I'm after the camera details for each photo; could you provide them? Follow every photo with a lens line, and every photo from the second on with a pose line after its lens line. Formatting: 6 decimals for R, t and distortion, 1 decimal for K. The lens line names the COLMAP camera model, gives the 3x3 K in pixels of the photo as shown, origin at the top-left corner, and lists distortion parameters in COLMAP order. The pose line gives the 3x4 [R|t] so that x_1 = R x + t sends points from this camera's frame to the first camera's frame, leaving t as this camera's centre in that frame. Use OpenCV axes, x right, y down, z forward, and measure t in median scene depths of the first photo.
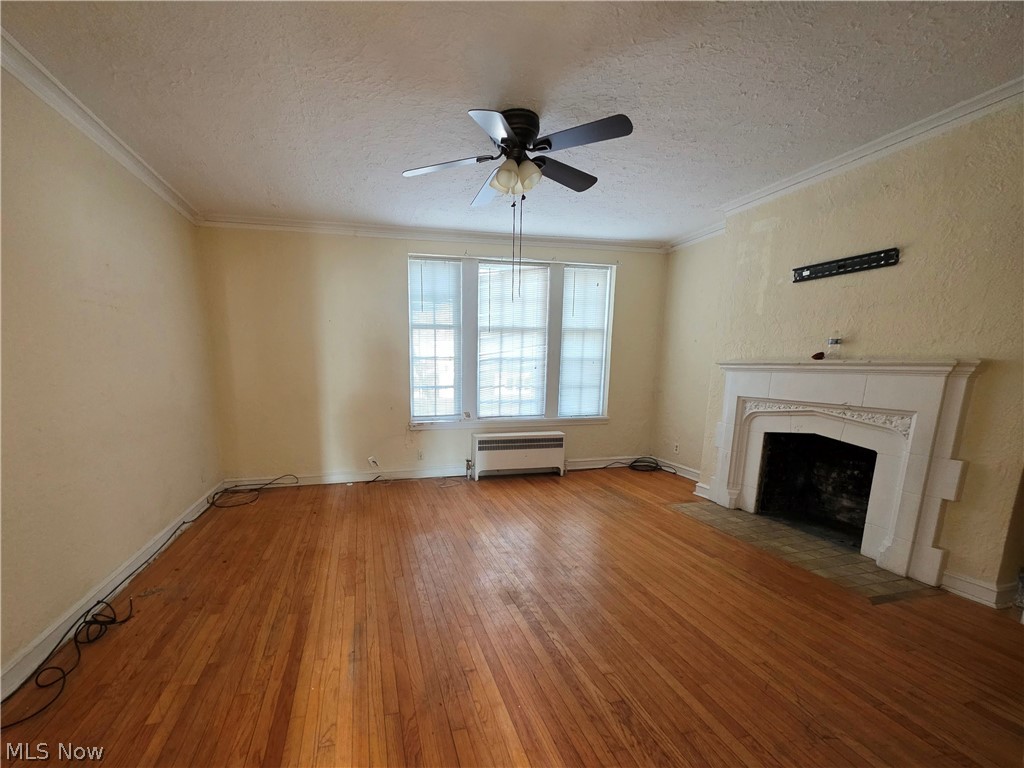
lens RADIAL K [[427.9, 0, 458.4], [0, 427.9, 443.8], [0, 0, 1]] dist [0.003182, -0.000068]
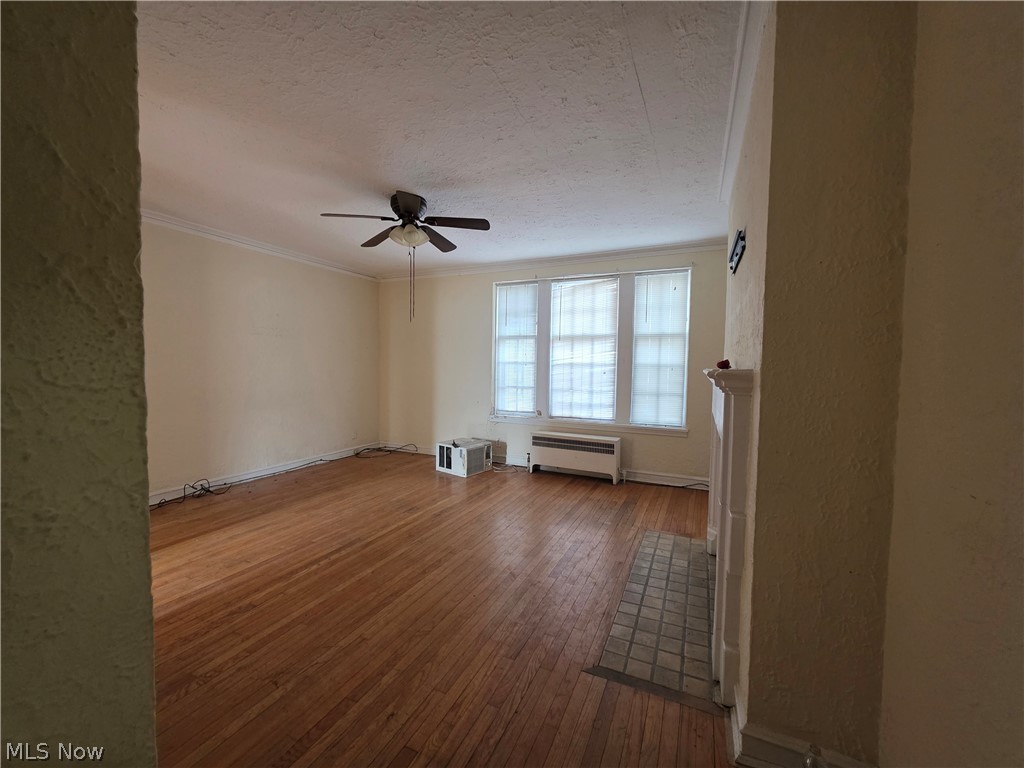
lens RADIAL K [[405.0, 0, 516.7], [0, 405.0, 383.2], [0, 0, 1]] dist [0.000542, 0.000149]
pose [[0.797357, 0.037842, -0.602320, 0.613321], [-0.126902, 0.986232, -0.106032, -0.025425], [0.590015, 0.160981, 0.791181, 0.118676]]
